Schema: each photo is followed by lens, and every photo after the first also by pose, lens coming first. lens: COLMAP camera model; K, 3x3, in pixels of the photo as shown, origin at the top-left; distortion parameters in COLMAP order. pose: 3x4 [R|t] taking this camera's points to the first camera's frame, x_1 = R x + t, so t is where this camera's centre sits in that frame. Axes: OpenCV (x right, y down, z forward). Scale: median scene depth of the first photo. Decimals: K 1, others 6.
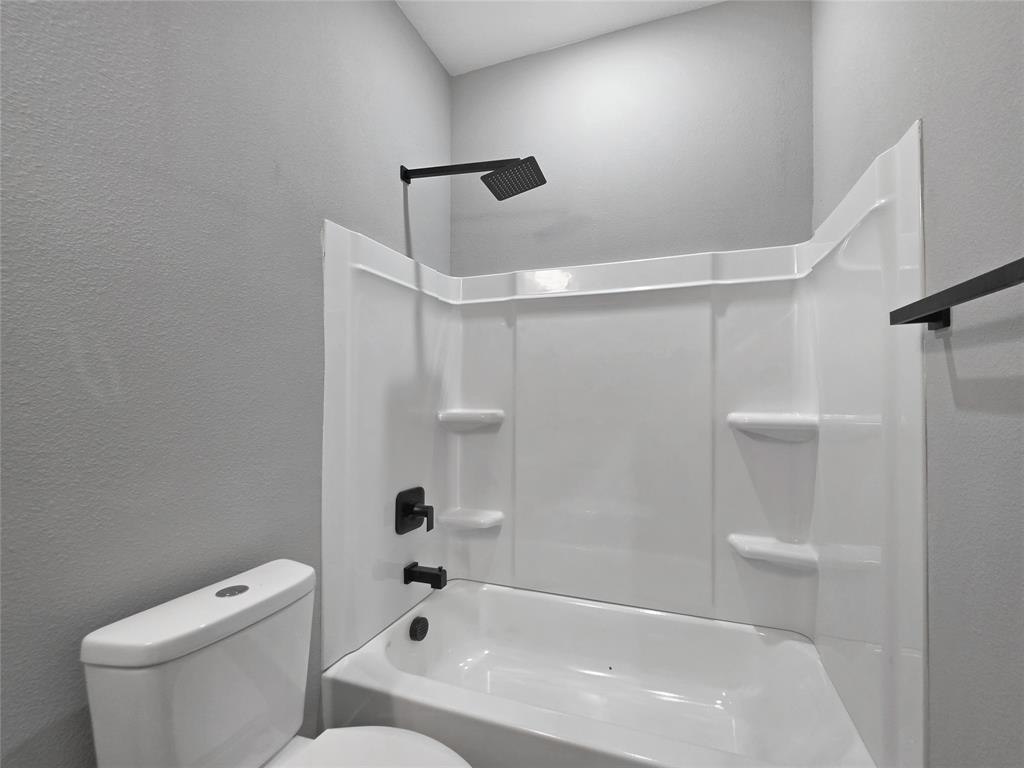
lens RADIAL K [[421.7, 0, 512.8], [0, 421.7, 381.1], [0, 0, 1]] dist [0.001022, 0.000071]
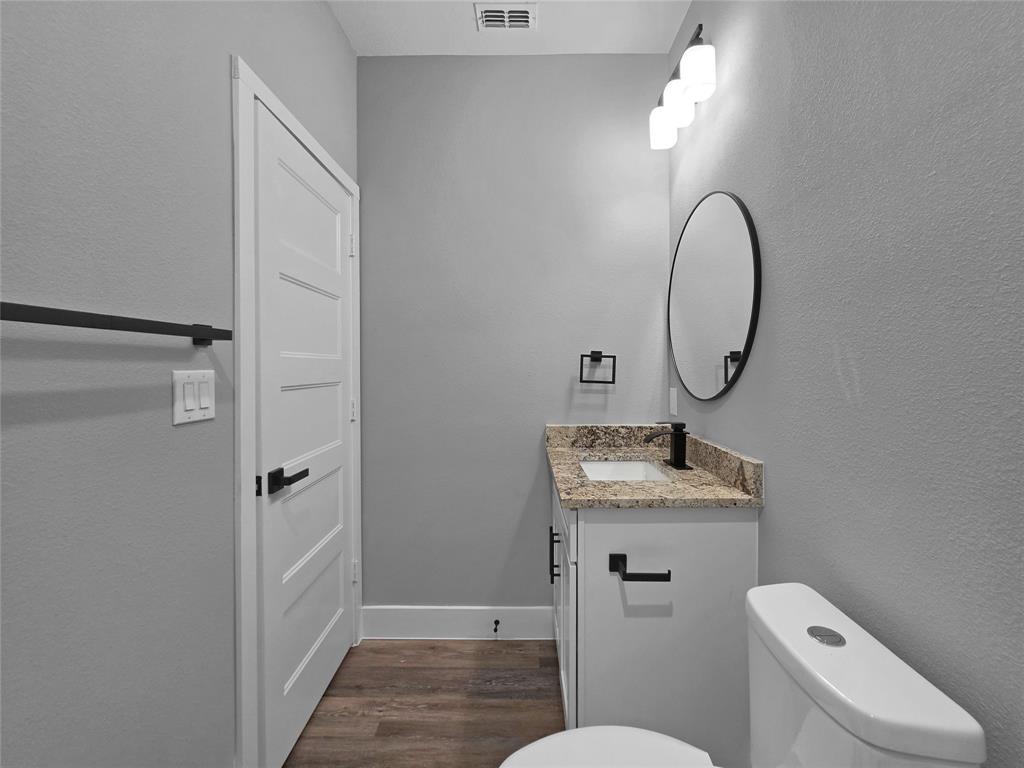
lens RADIAL K [[421.7, 0, 511.9], [0, 421.7, 383.5], [0, 0, 1]] dist [0.001022, 0.000071]
pose [[-0.946196, 0.006065, -0.323537, 0.196714], [0.004456, 0.999974, 0.005715, -0.008498], [0.323564, 0.003966, -0.946198, 1.650572]]
